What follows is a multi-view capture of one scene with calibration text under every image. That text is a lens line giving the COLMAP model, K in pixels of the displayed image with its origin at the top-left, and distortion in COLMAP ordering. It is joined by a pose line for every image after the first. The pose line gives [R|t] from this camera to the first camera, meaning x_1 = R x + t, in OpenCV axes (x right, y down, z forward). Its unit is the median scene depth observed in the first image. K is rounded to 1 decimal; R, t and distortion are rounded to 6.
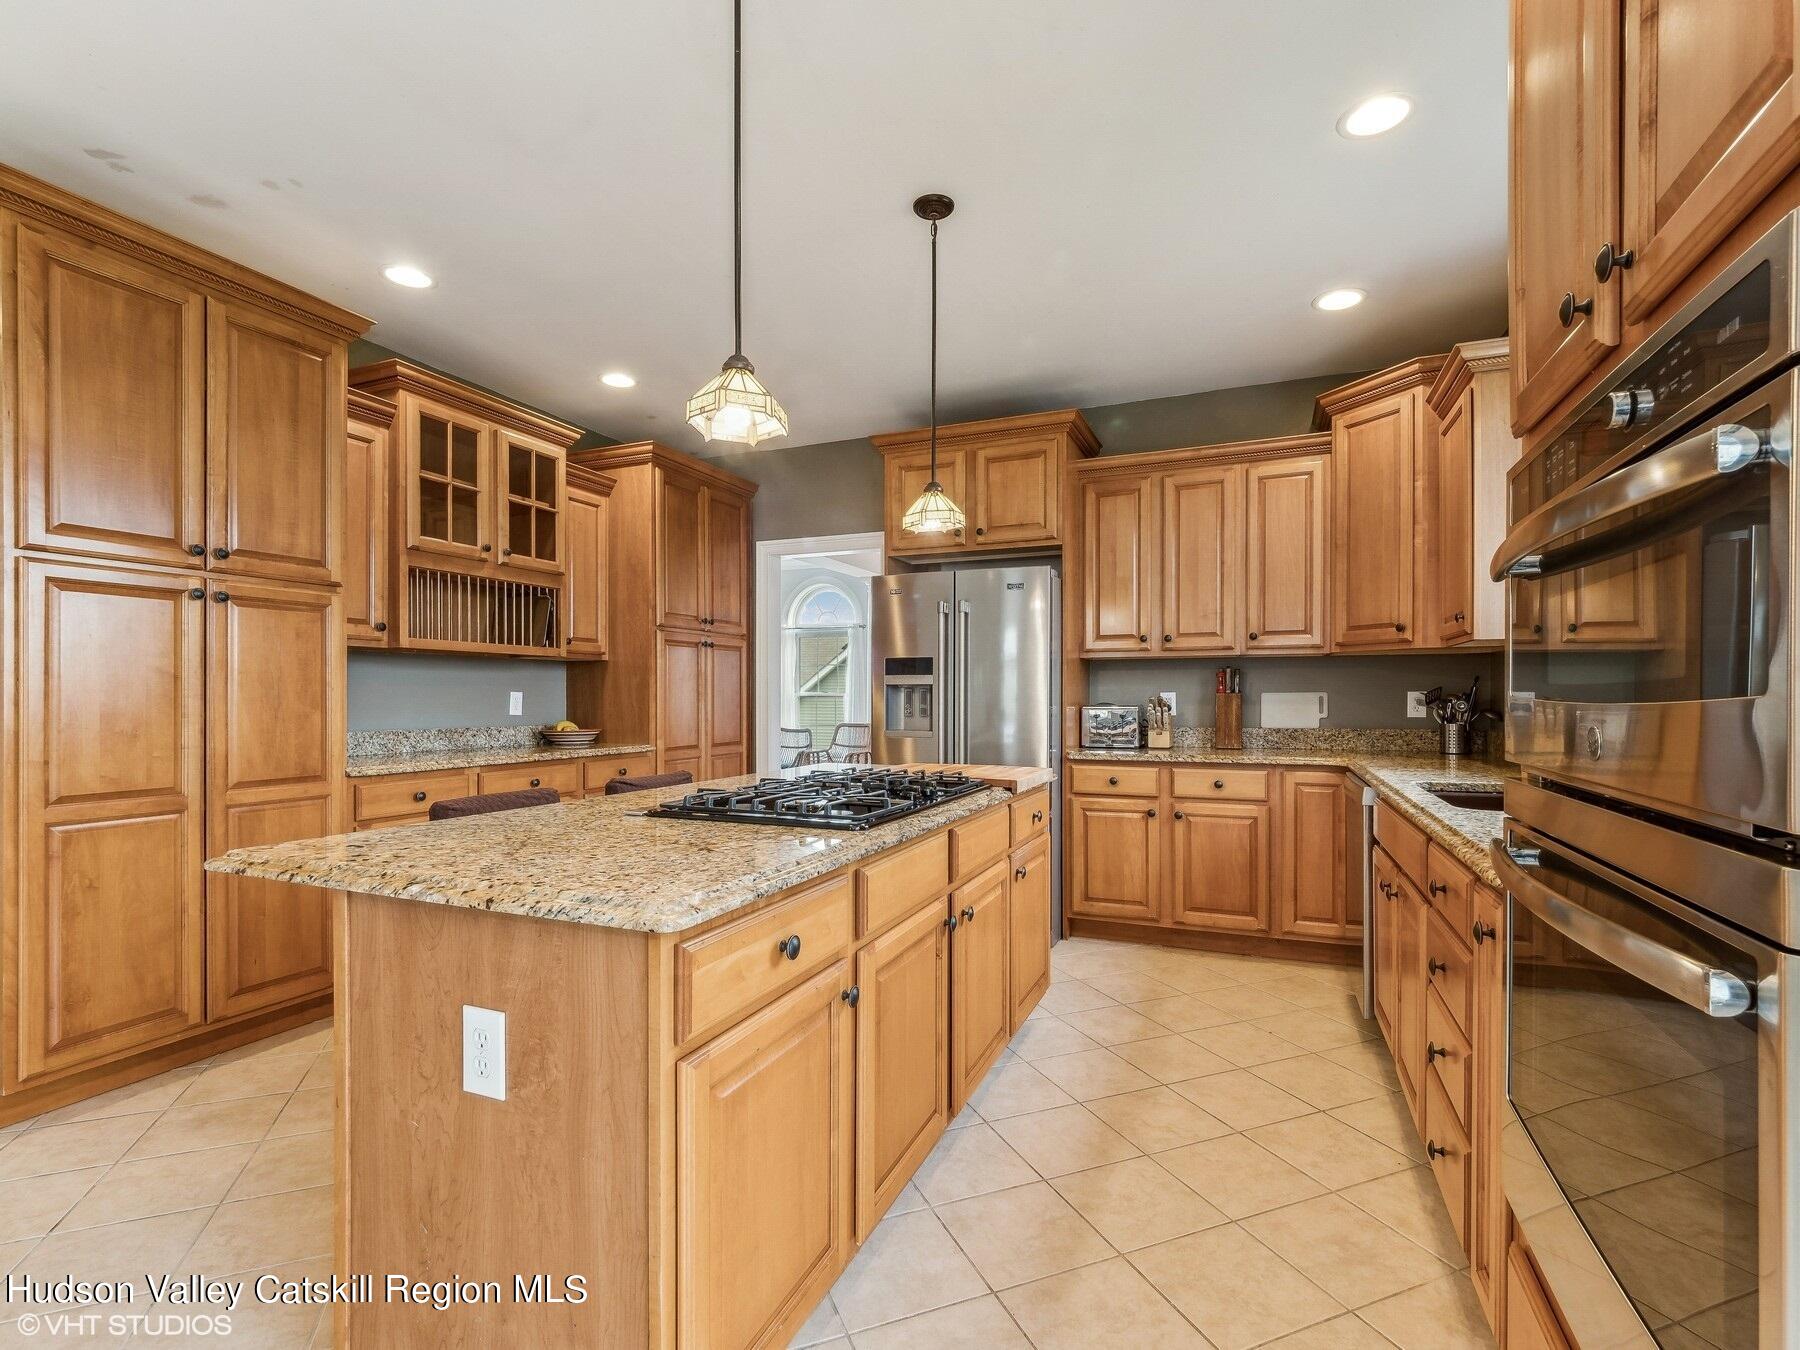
lens RADIAL K [[844.8, 0, 897.6], [0, 844.8, 684.2], [0, 0, 1]] dist [-0.002351, -0.000386]
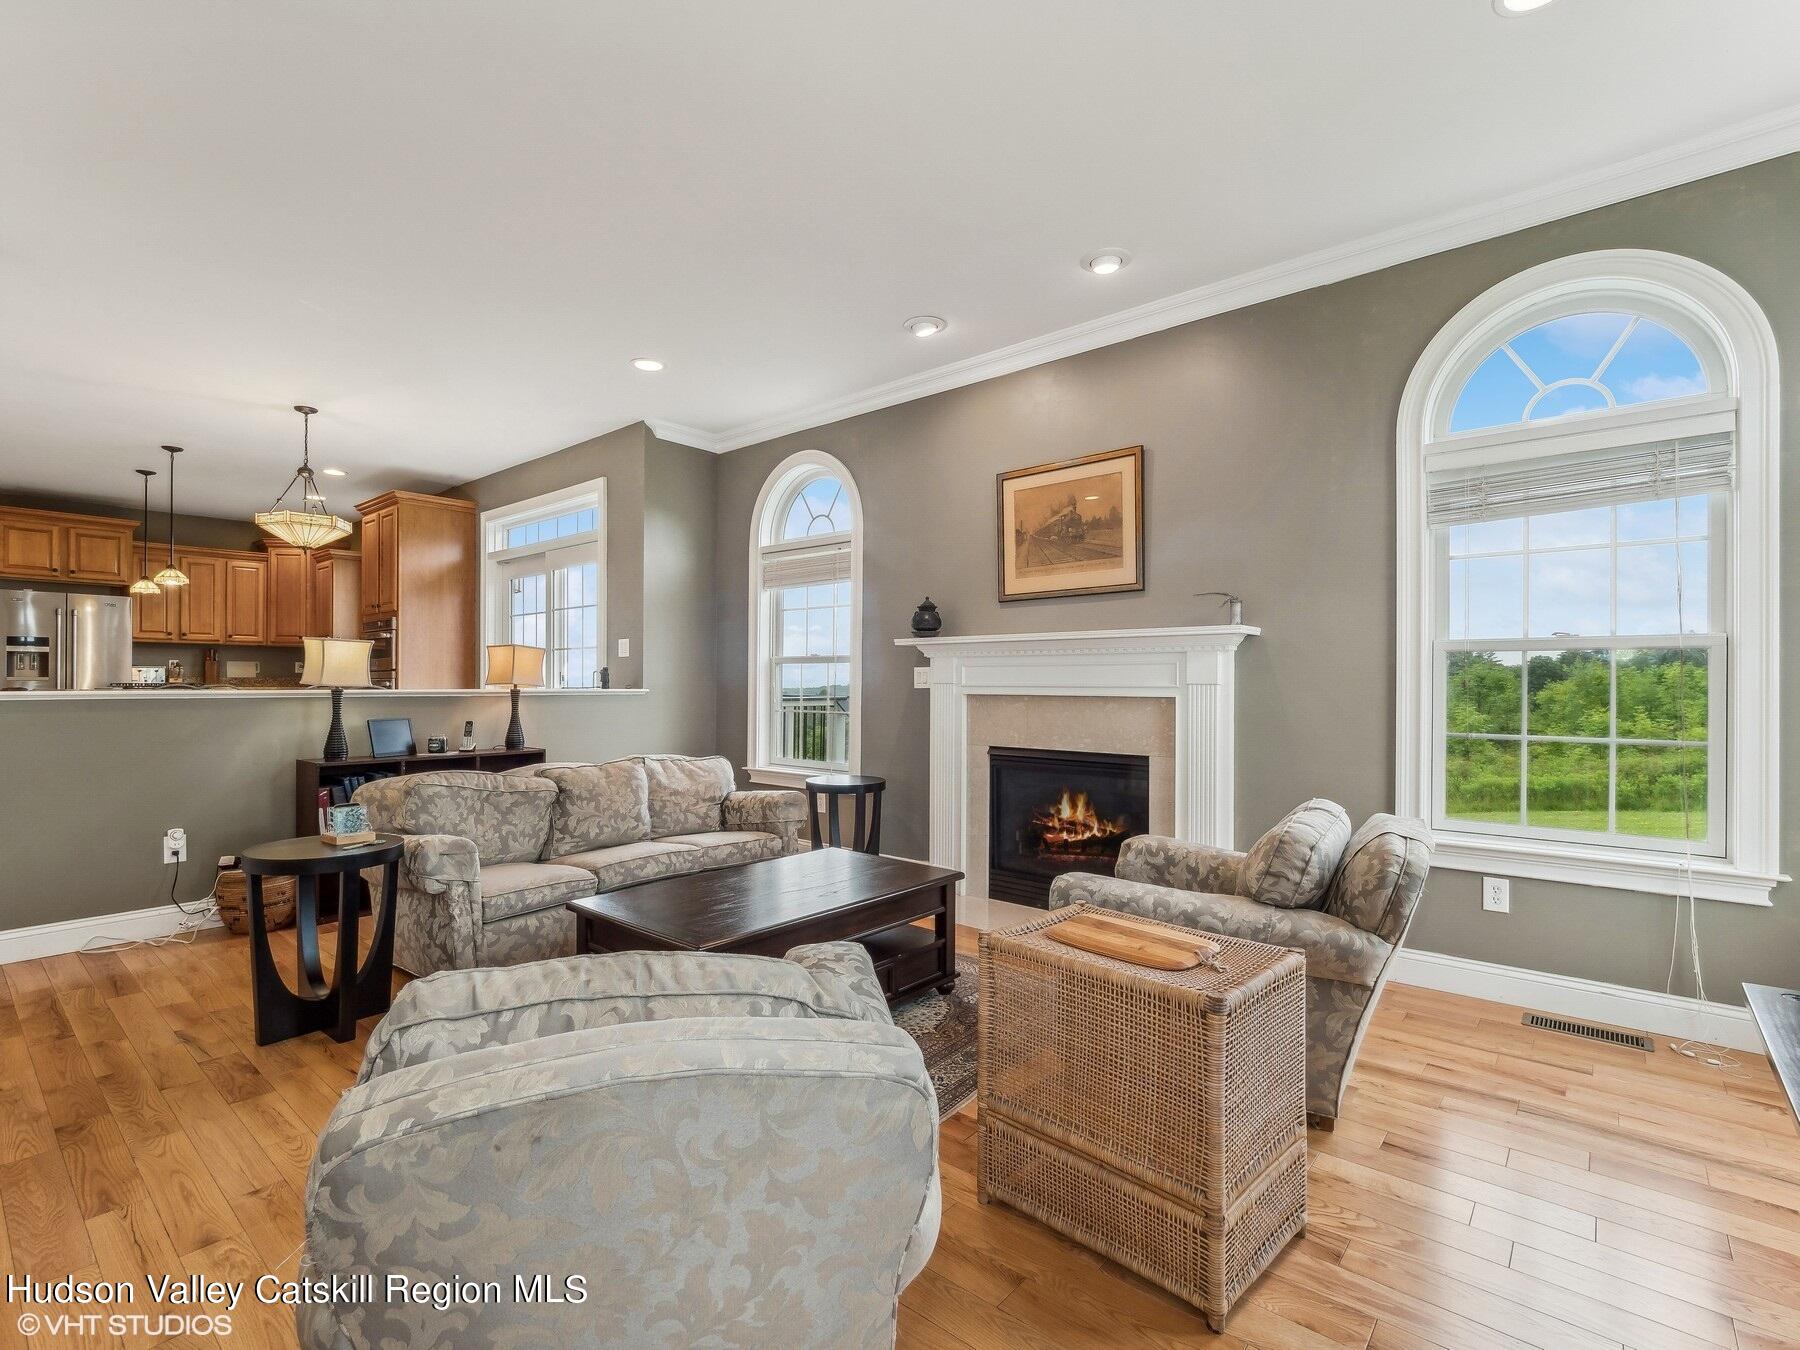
lens RADIAL K [[844.8, 0, 897.6], [0, 844.8, 684.2], [0, 0, 1]] dist [-0.002351, -0.000386]
pose [[0.298325, 0.001810, 0.954463, -1.179568], [-0.016698, 0.999855, 0.003323, 0.034321], [-0.954318, -0.016929, 0.298312, -1.361024]]
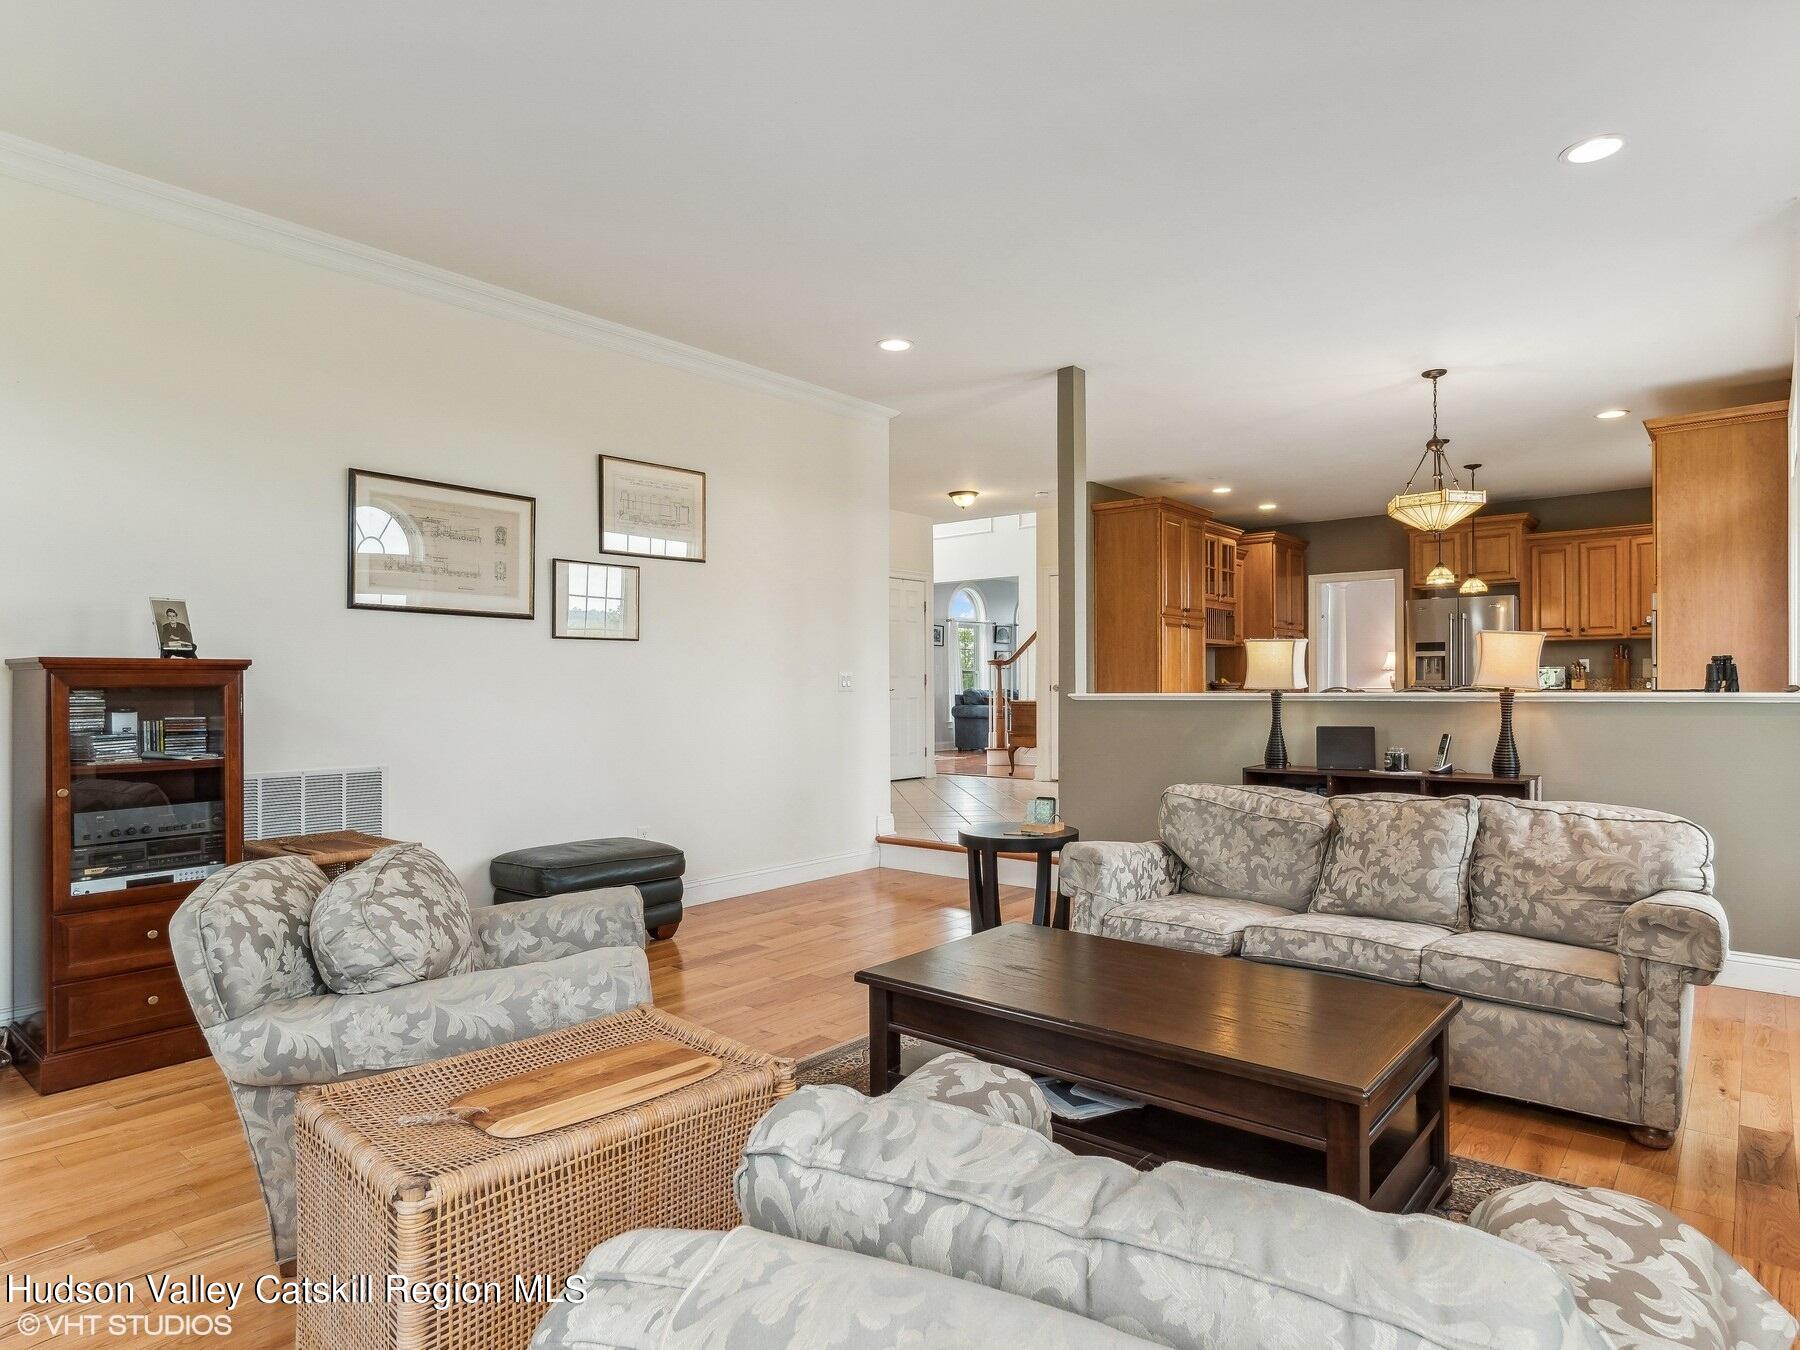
lens RADIAL K [[1041.1, 0, 895.9], [0, 1041.1, 682.1], [0, 0, 1]] dist [0.000247, -0.000118]
pose [[0.955771, -0.005640, -0.294059, -0.463174], [0.008516, 0.999928, 0.008502, 0.029802], [0.293990, -0.010630, 0.955749, -1.675765]]
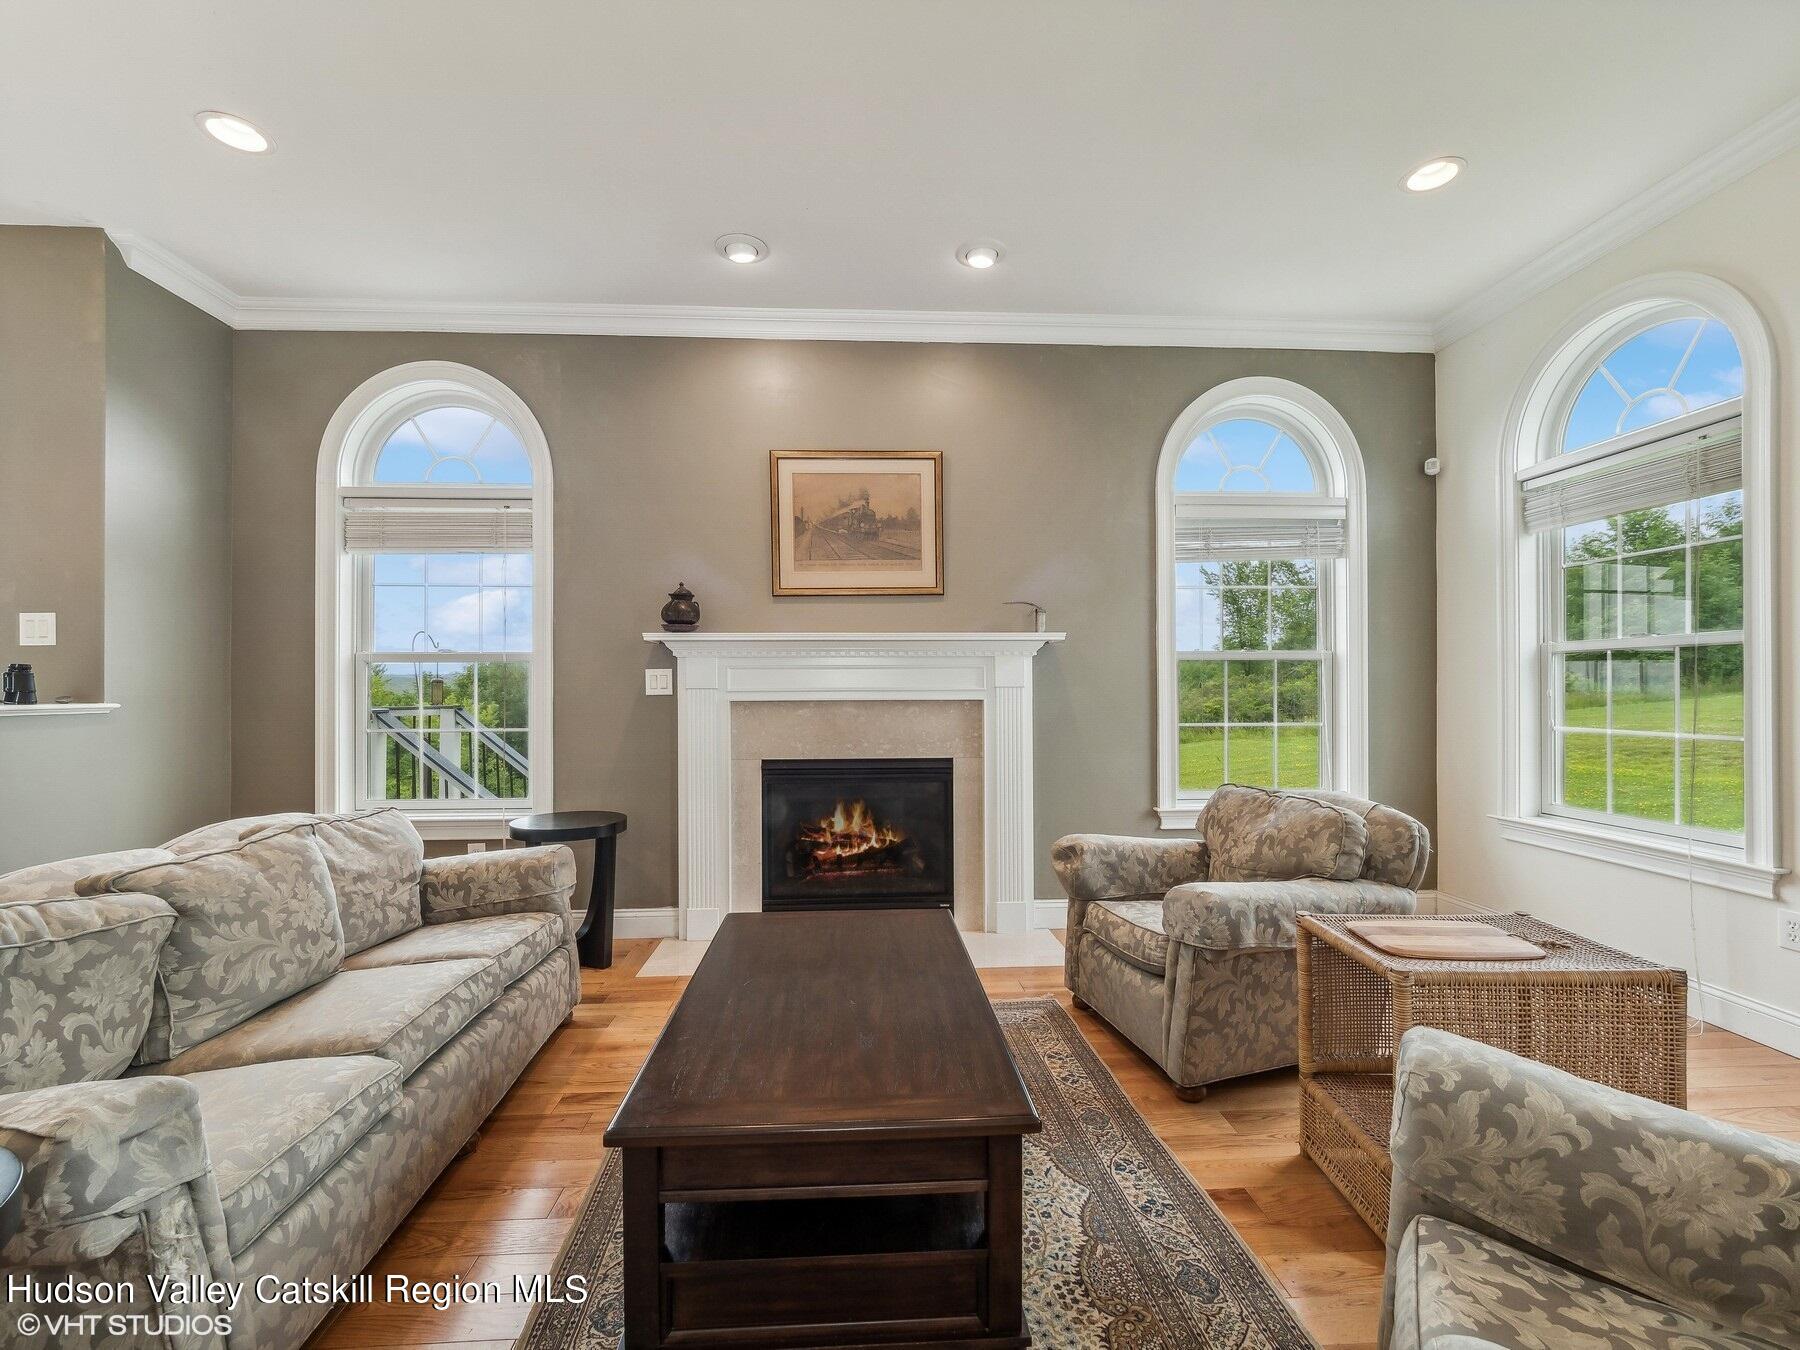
lens RADIAL K [[771.8, 0, 889.3], [0, 771.8, 689.0], [0, 0, 1]] dist [-0.002549, -0.000631]
pose [[-0.445573, 0.004032, 0.895237, -0.935213], [-0.005878, 0.999955, -0.007429, 0.041562], [-0.895226, -0.008573, -0.445529, -0.868660]]
